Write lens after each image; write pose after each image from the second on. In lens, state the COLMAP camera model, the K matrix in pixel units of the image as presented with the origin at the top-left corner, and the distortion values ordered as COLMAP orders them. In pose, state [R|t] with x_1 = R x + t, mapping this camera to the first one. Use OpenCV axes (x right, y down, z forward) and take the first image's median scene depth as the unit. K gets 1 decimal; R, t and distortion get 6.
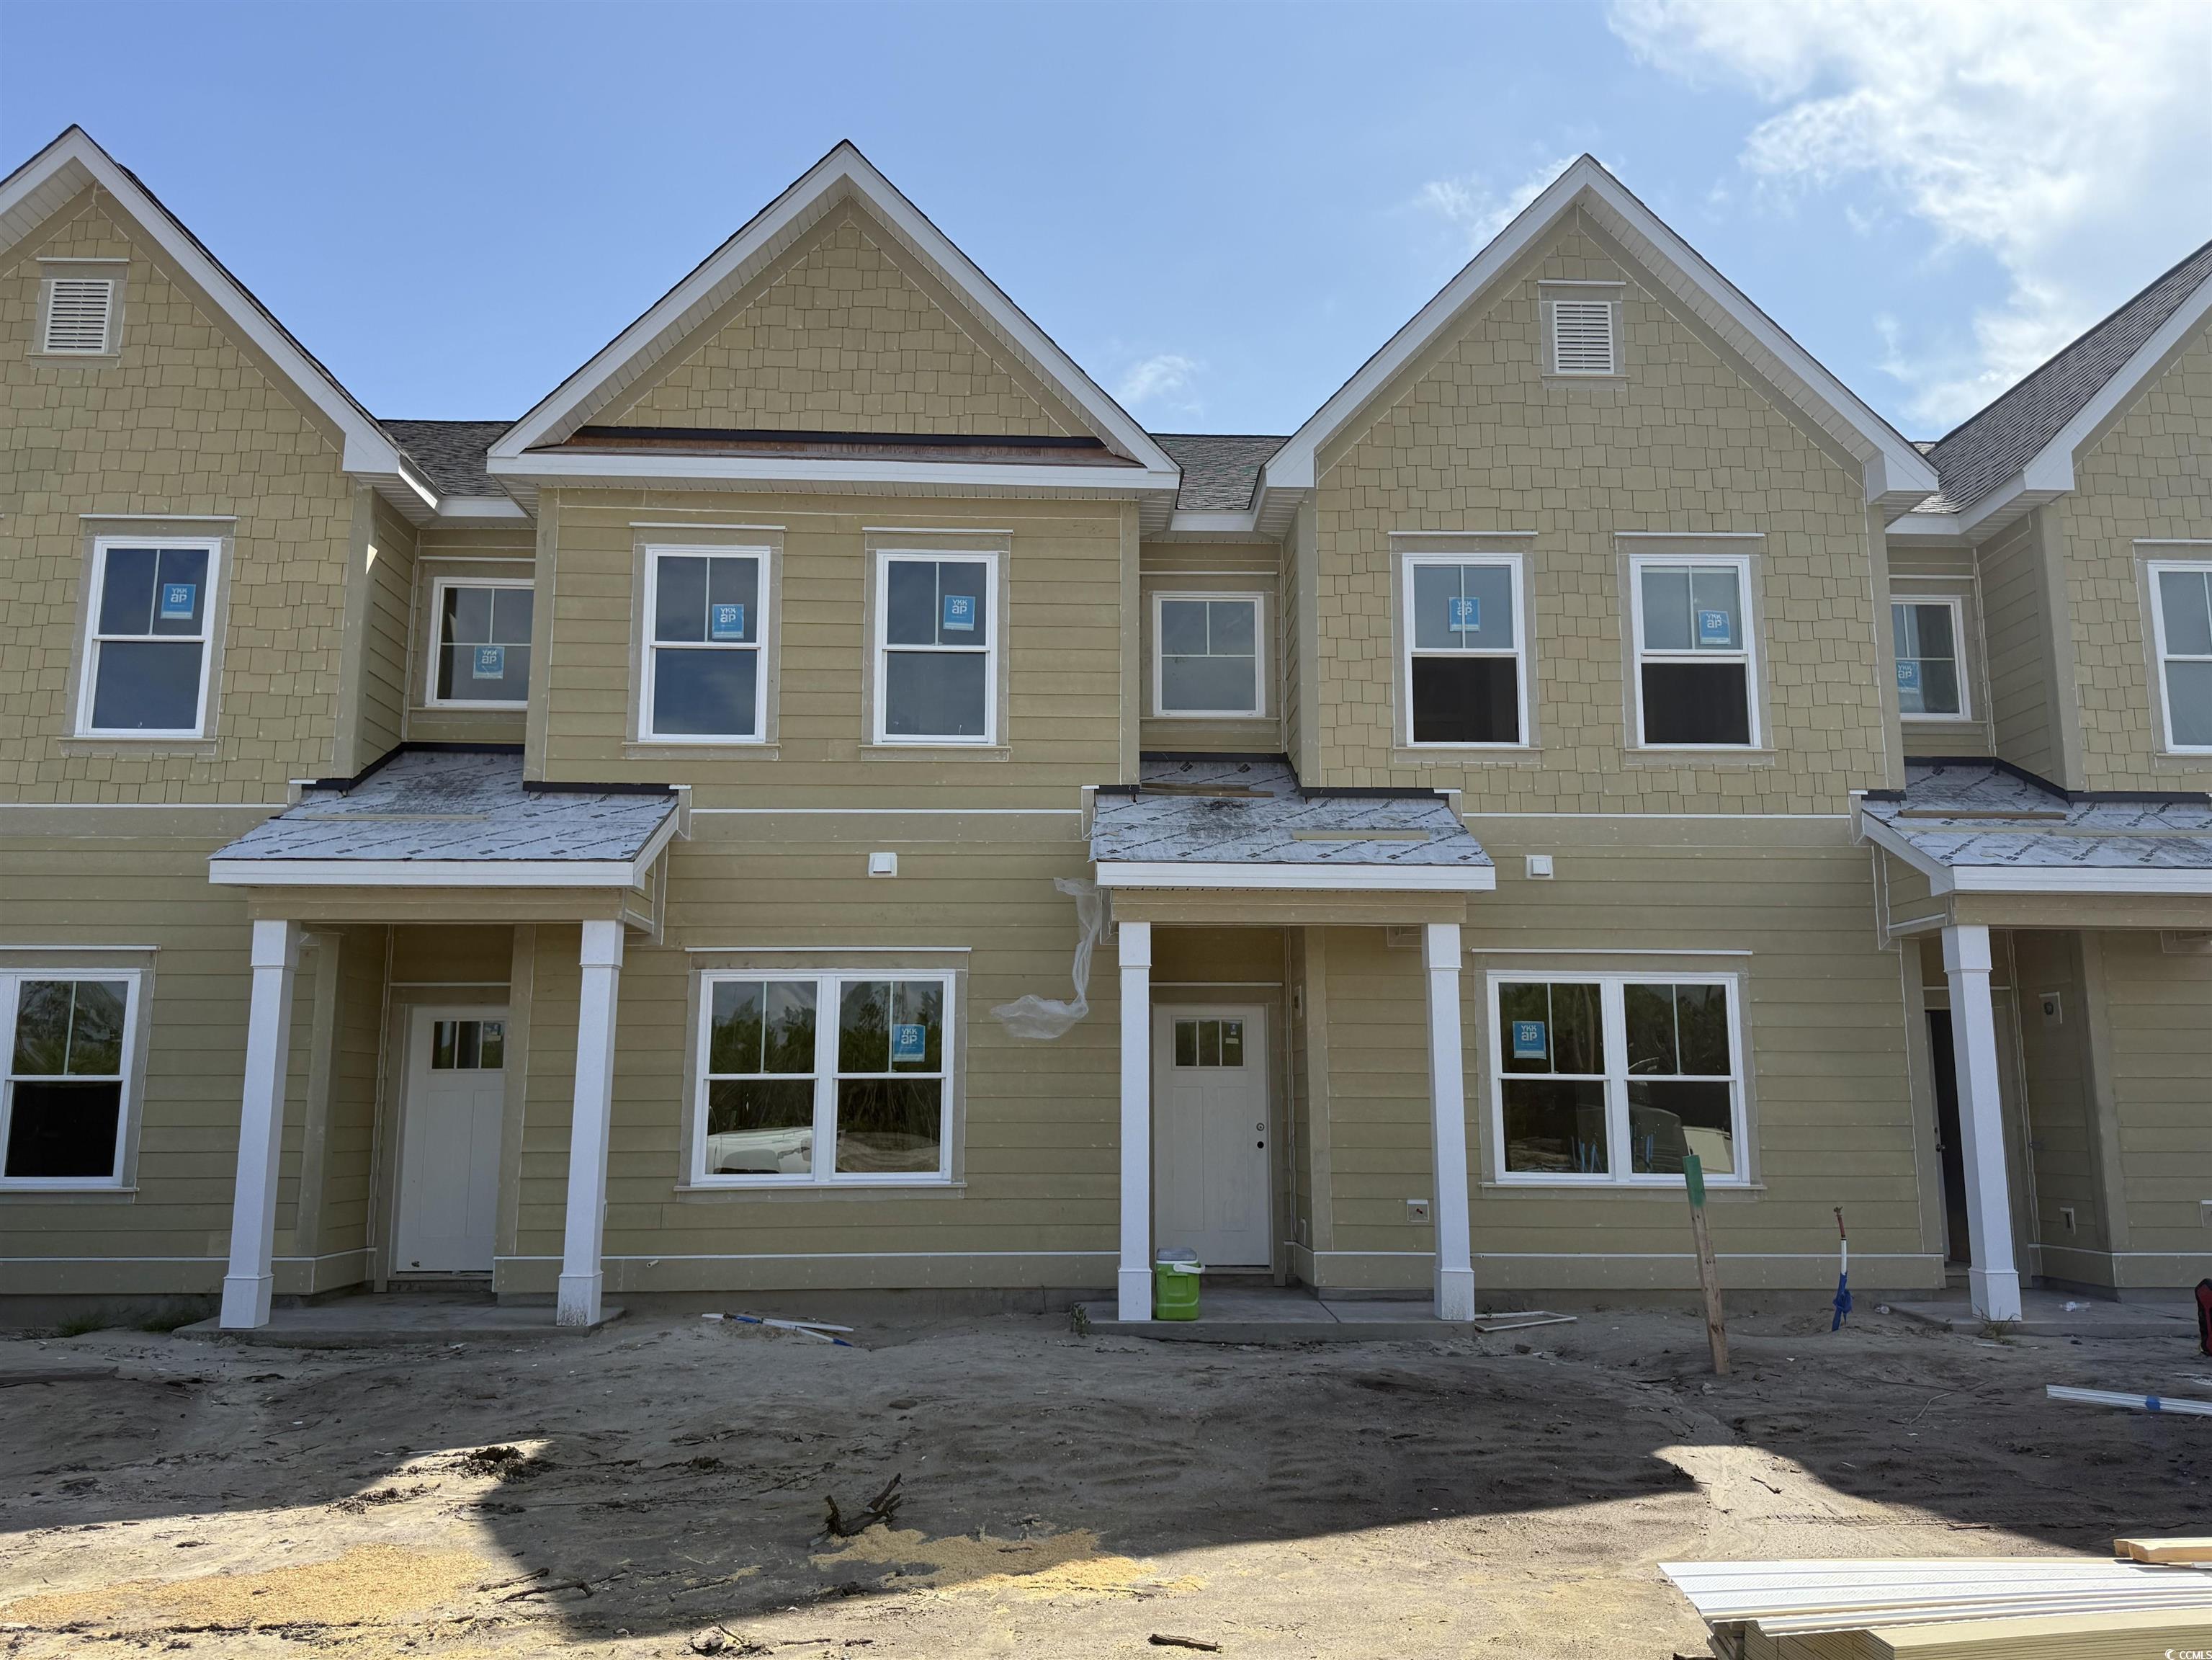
lens RADIAL K [[1978.7, 0, 1109.4], [0, 1978.7, 777.5], [0, 0, 1]] dist [0.158494, -0.405504]
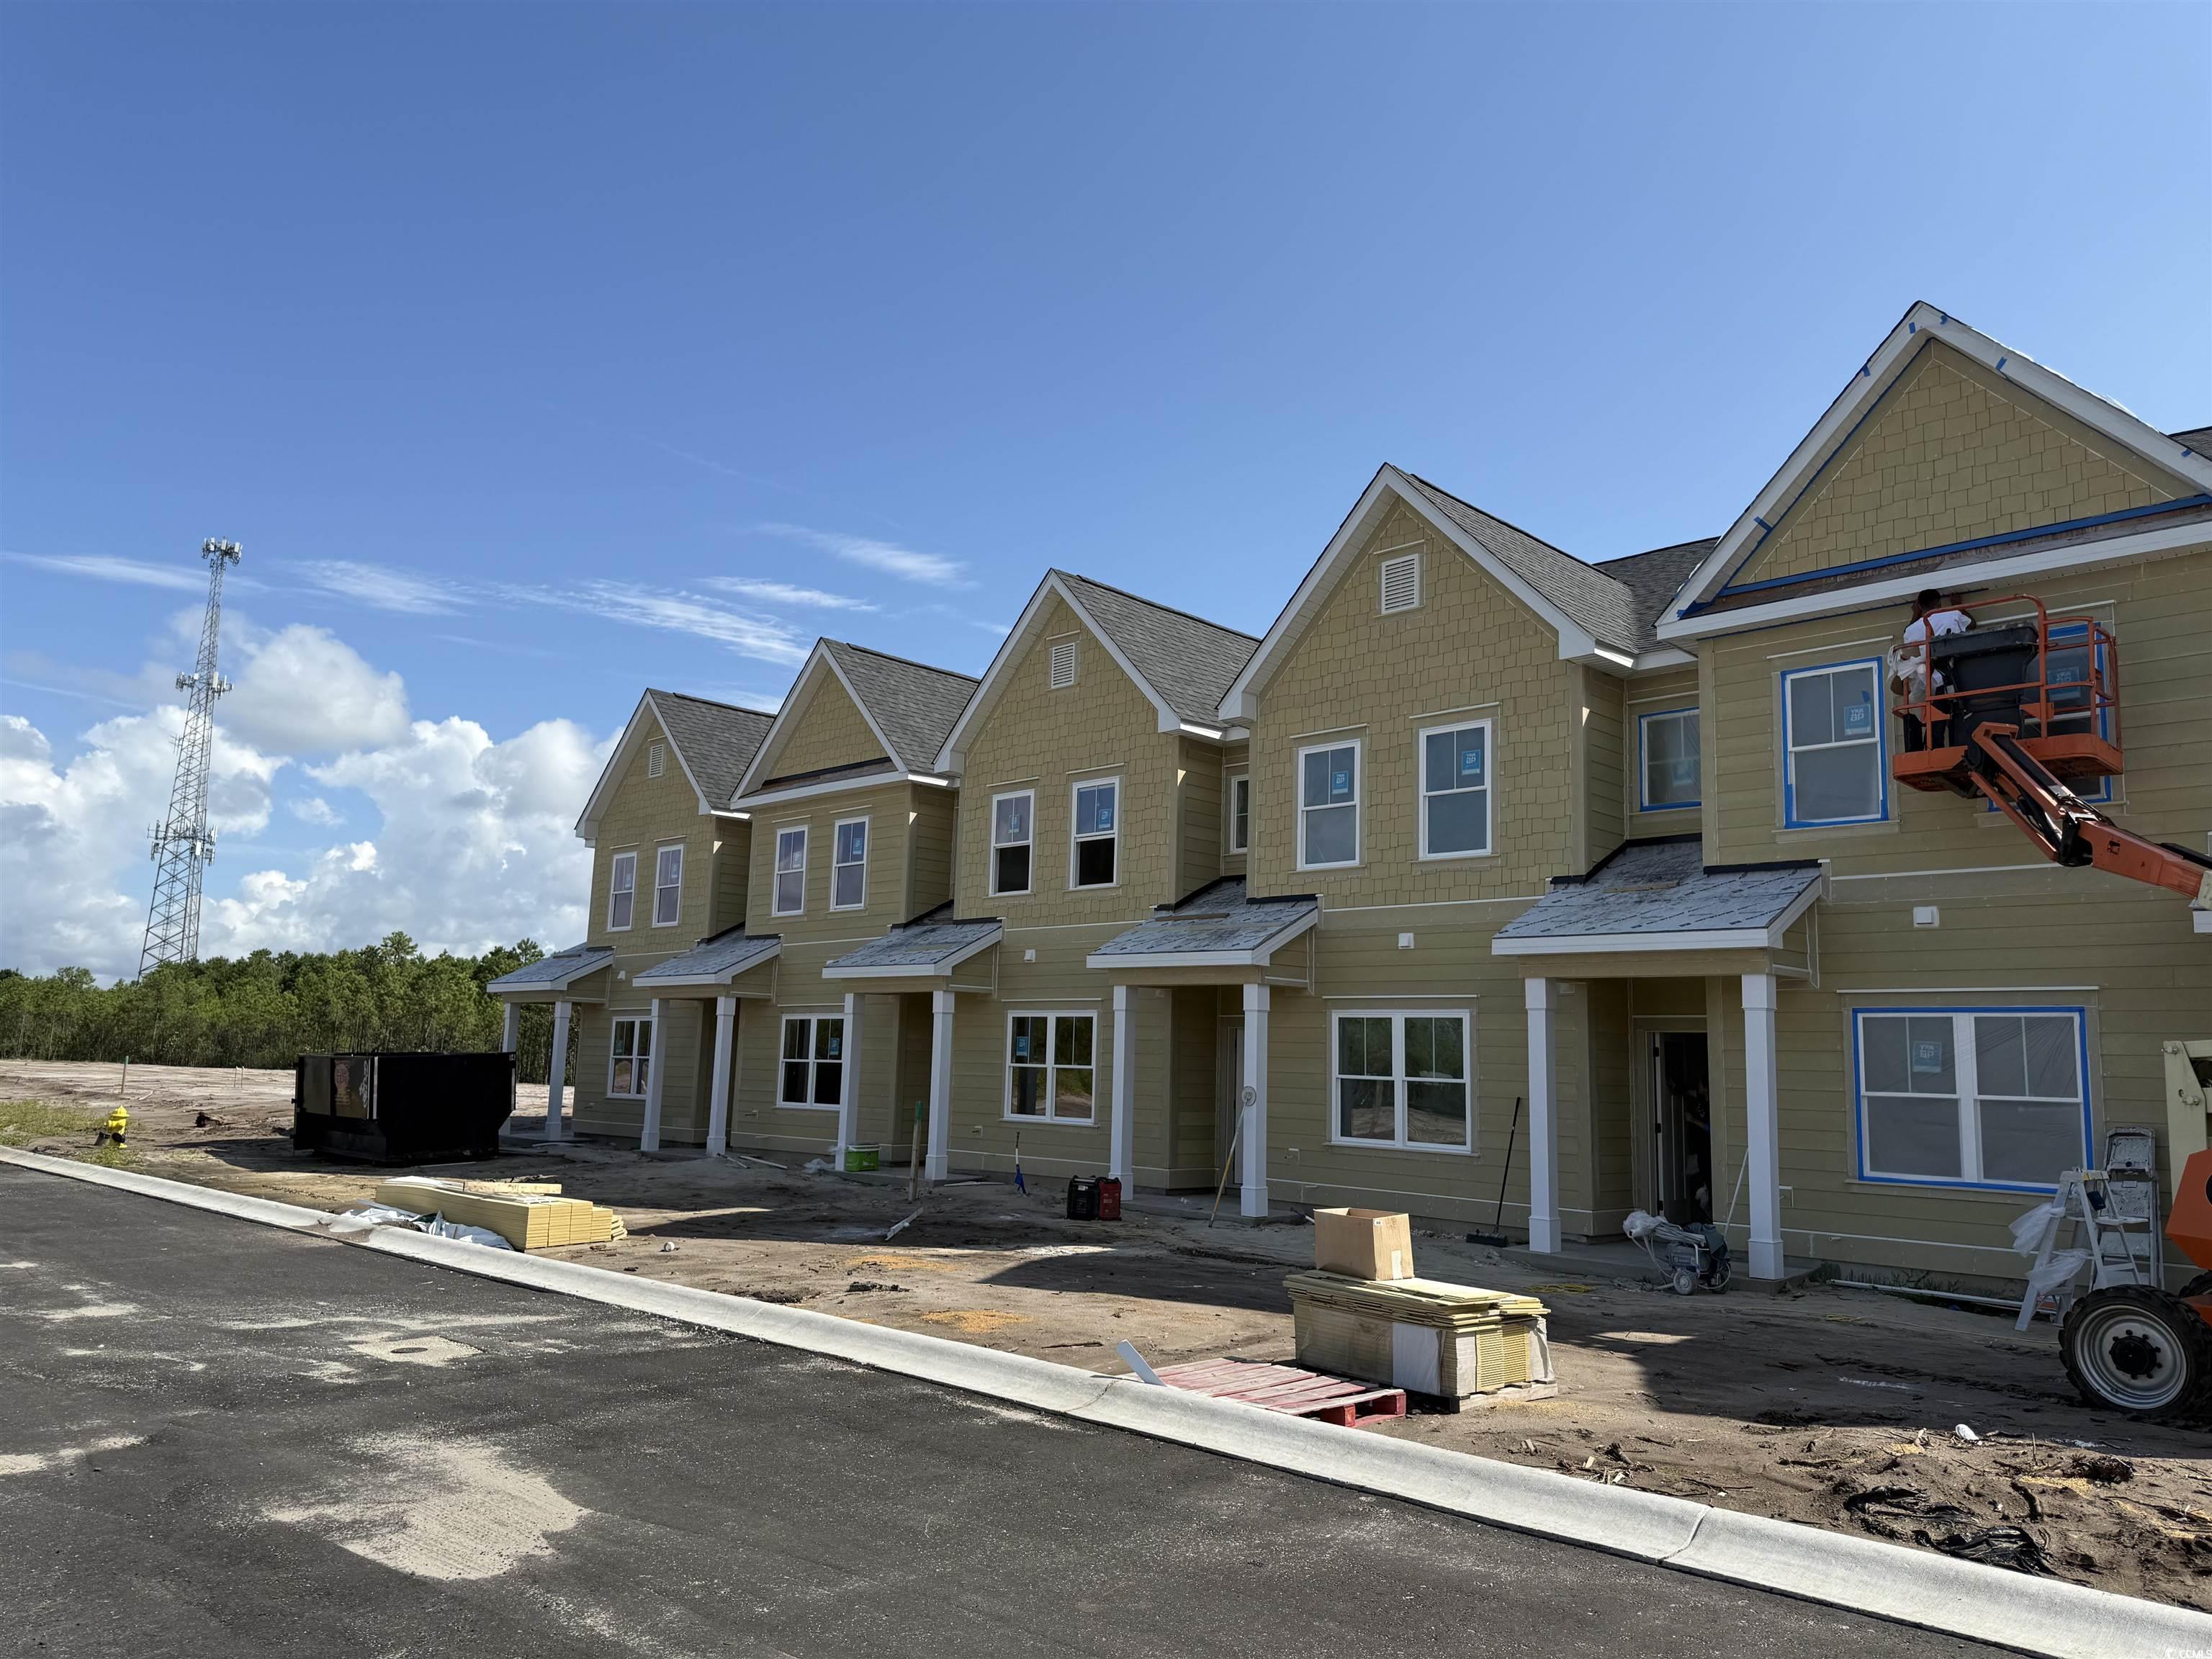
lens RADIAL K [[1549.0, 0, 1105.5], [0, 1549.0, 872.6], [0, 0, 1]] dist [0.011512, 0.003382]
pose [[0.680125, -0.073029, -0.729450, 0.605194], [0.079436, 0.996509, -0.025701, 0.004087], [0.728780, -0.040465, 0.683551, 0.023998]]
